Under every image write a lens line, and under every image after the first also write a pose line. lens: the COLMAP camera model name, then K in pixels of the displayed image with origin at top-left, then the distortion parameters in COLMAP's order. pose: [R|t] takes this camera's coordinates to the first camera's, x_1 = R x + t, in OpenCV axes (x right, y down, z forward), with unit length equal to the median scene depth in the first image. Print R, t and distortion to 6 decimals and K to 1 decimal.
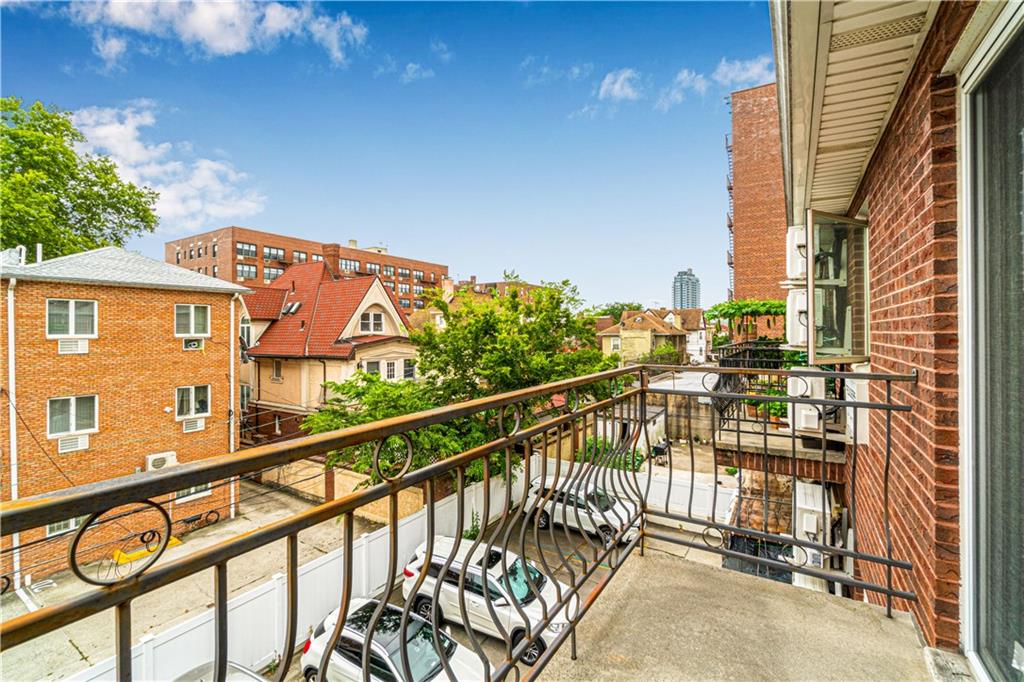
lens RADIAL K [[445.5, 0, 510.1], [0, 445.5, 331.4], [0, 0, 1]] dist [-0.005608, 0.000040]
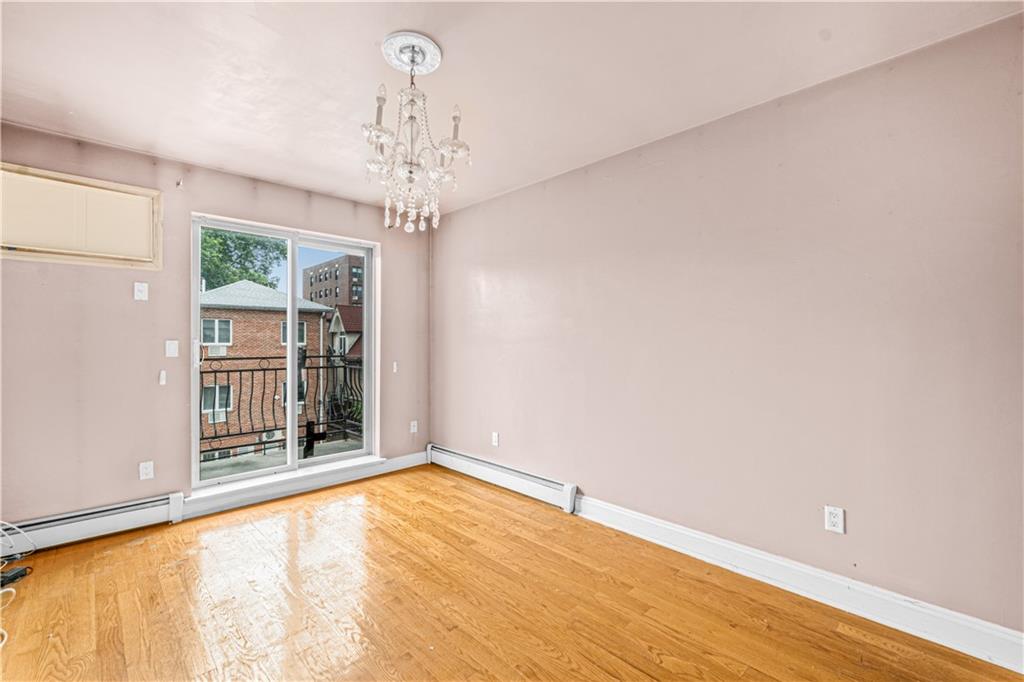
lens RADIAL K [[445.5, 0, 516.1], [0, 445.5, 345.3], [0, 0, 1]] dist [-0.005608, 0.000040]
pose [[0.970646, 0.006139, -0.240434, 0.188183], [-0.004847, 0.999970, 0.005962, 0.000847], [0.240463, -0.004622, 0.970647, -0.108315]]
